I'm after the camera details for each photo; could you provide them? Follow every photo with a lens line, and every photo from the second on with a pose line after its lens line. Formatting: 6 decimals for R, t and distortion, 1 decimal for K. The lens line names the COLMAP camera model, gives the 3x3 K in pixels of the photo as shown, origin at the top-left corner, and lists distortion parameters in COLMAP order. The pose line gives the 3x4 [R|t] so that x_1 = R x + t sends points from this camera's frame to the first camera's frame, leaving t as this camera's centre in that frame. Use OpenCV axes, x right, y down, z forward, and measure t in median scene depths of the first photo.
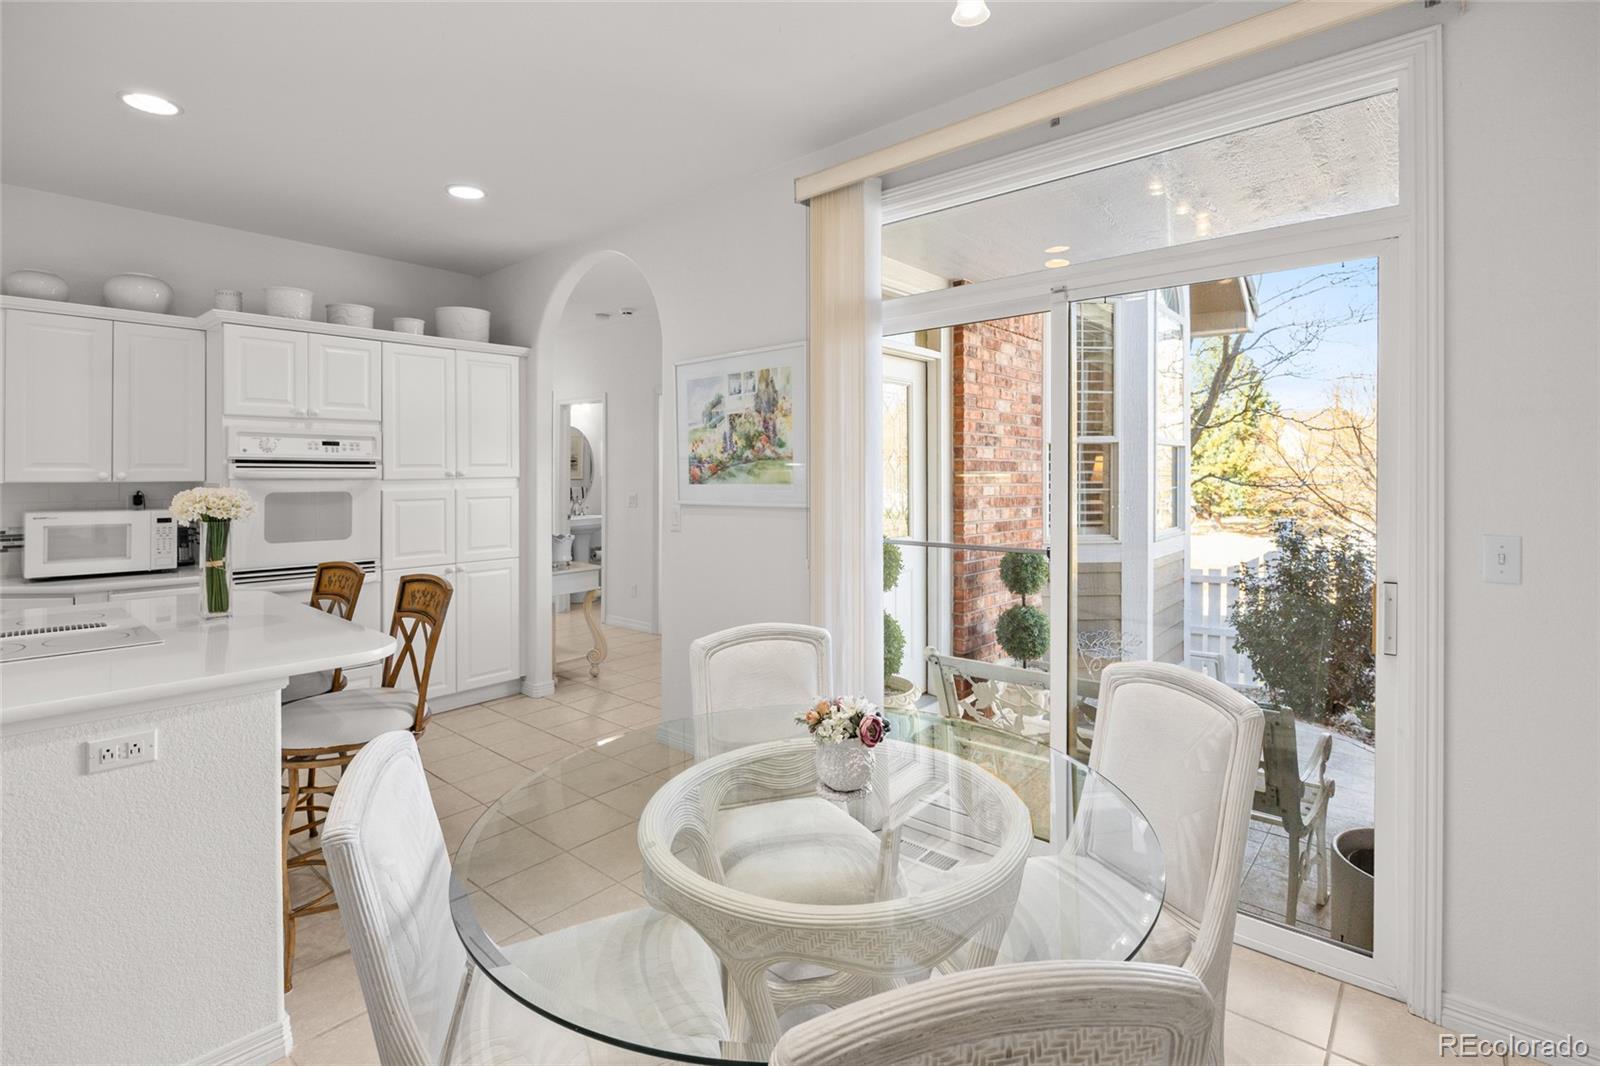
lens RADIAL K [[731.9, 0, 804.5], [0, 731.9, 476.0], [0, 0, 1]] dist [-0.003611, -0.003824]
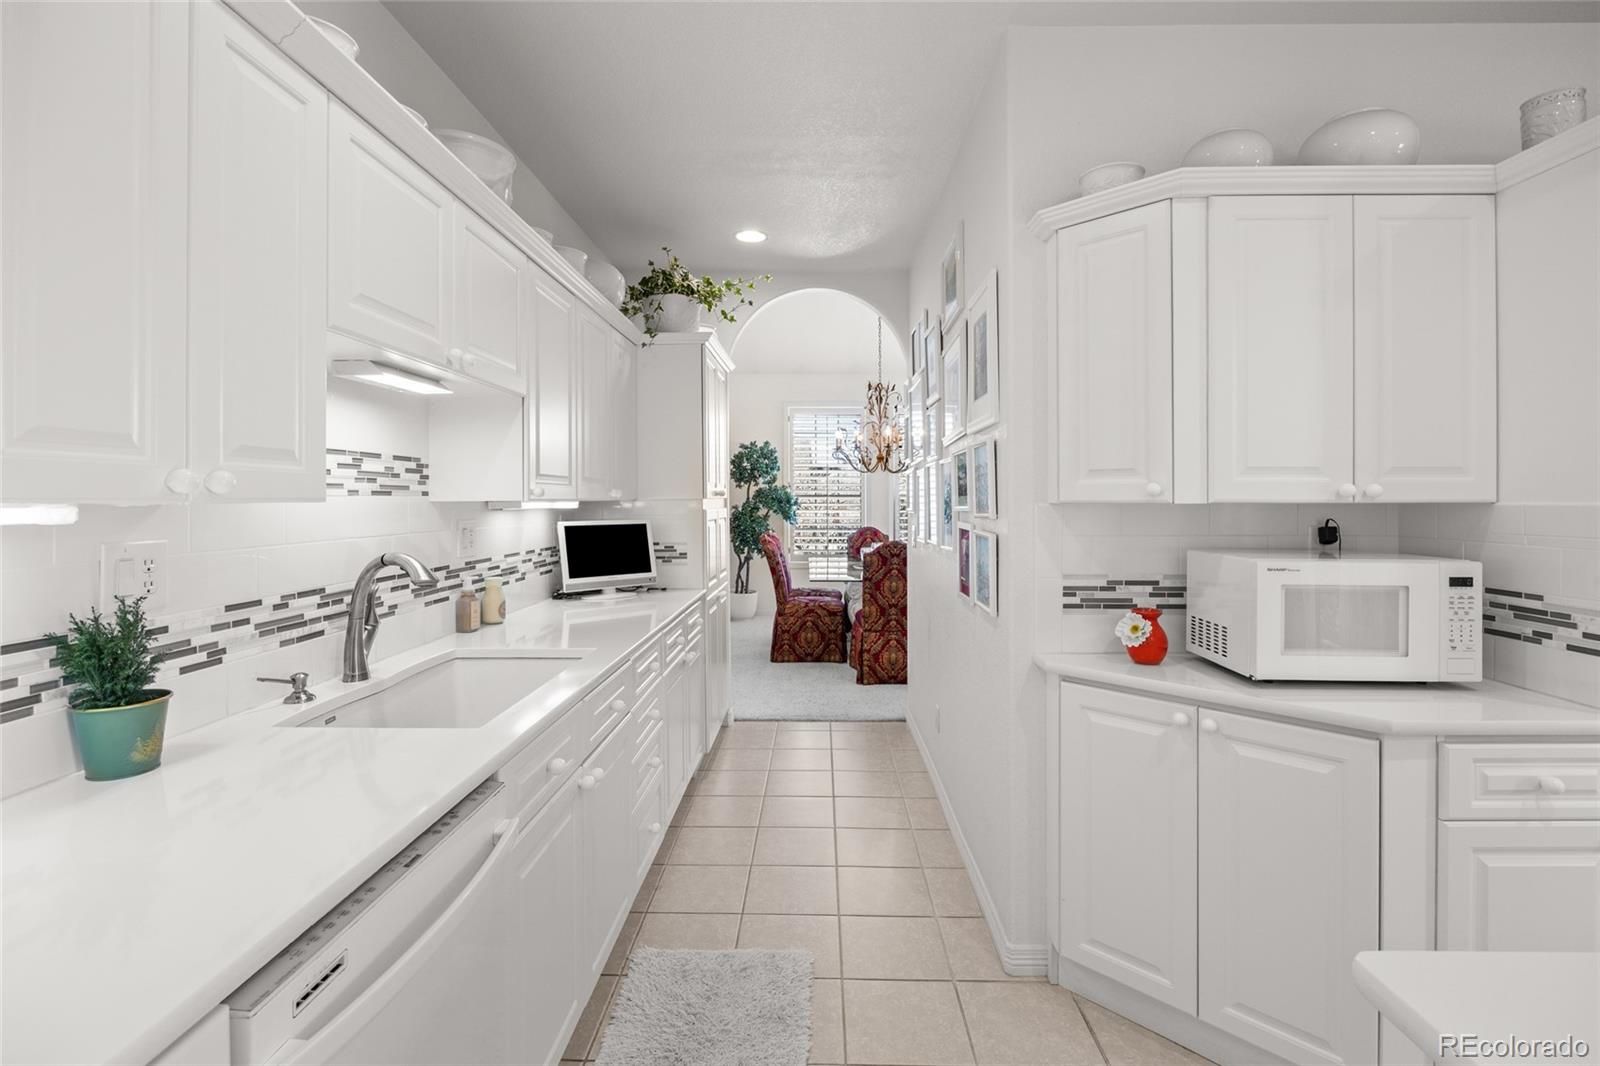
lens RADIAL K [[731.9, 0, 809.2], [0, 731.9, 500.5], [0, 0, 1]] dist [-0.003611, -0.003824]
pose [[0.631904, 0.000563, -0.775046, -0.726209], [-0.001595, 0.999999, -0.000574, 0.007060], [0.775045, 0.001599, 0.631904, 0.330847]]
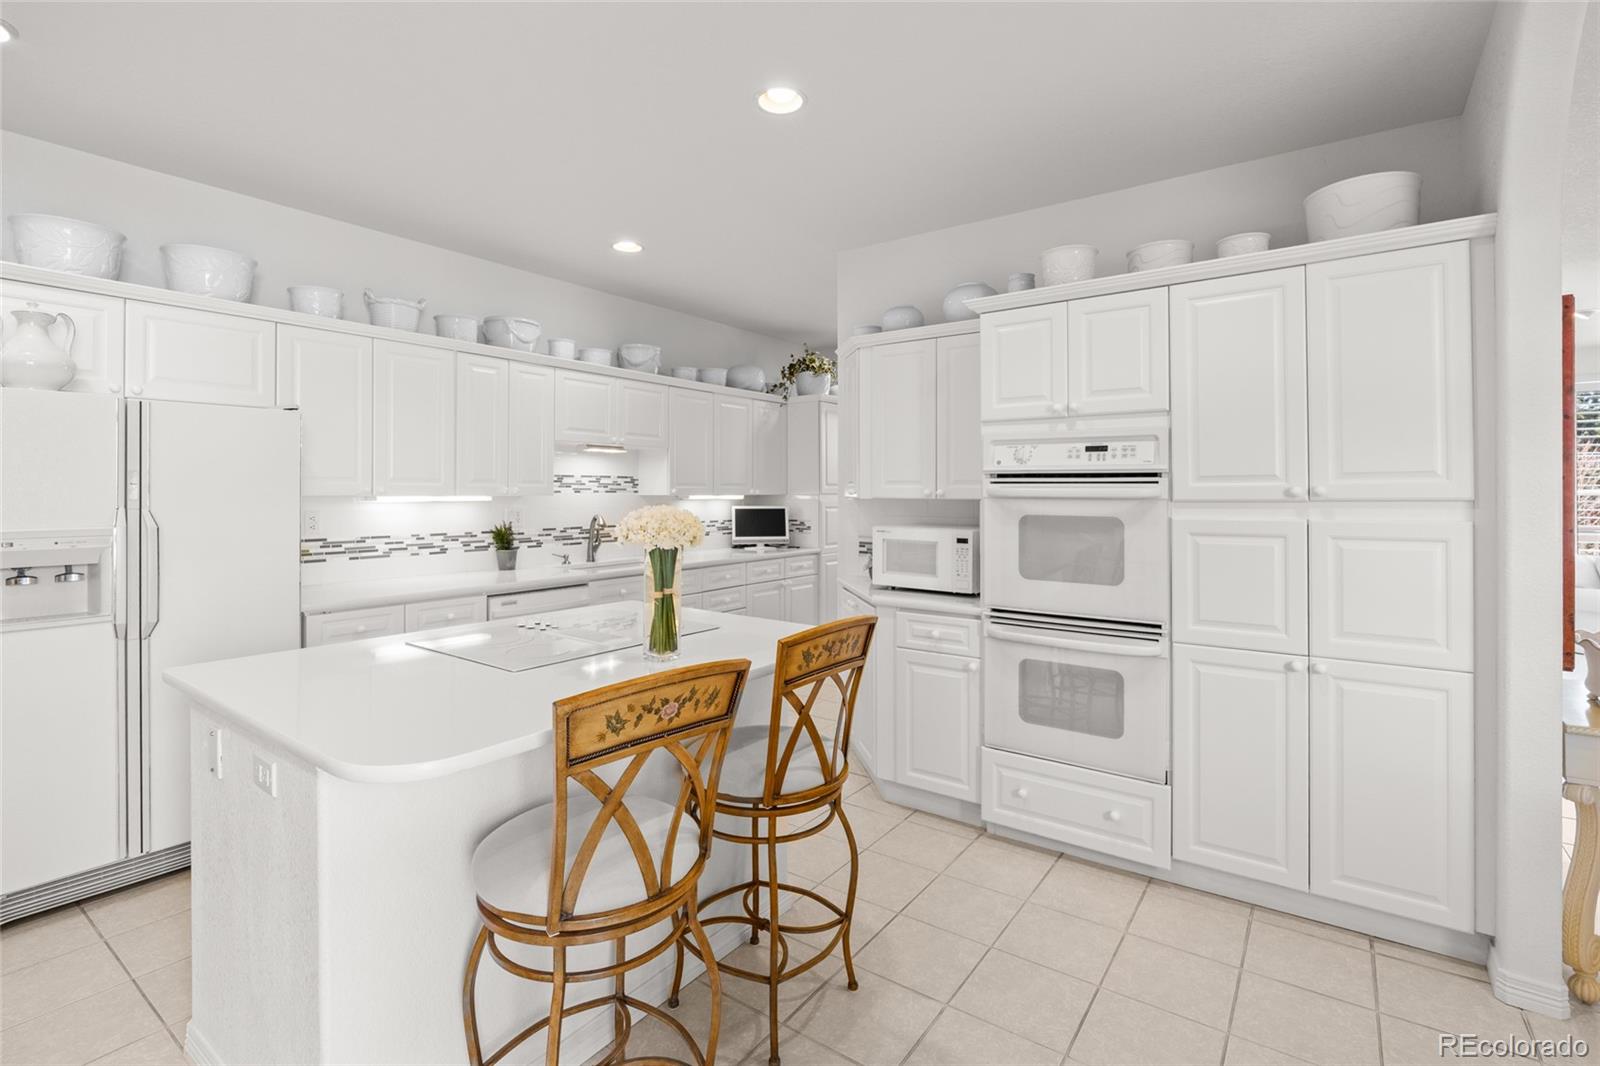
lens RADIAL K [[731.9, 0, 809.8], [0, 731.9, 493.2], [0, 0, 1]] dist [-0.003611, -0.003824]
pose [[0.089568, 0.002496, -0.995978, 0.034822], [-0.006542, 0.999977, 0.001917, -0.000698], [0.995959, 0.006344, 0.089583, 0.672440]]
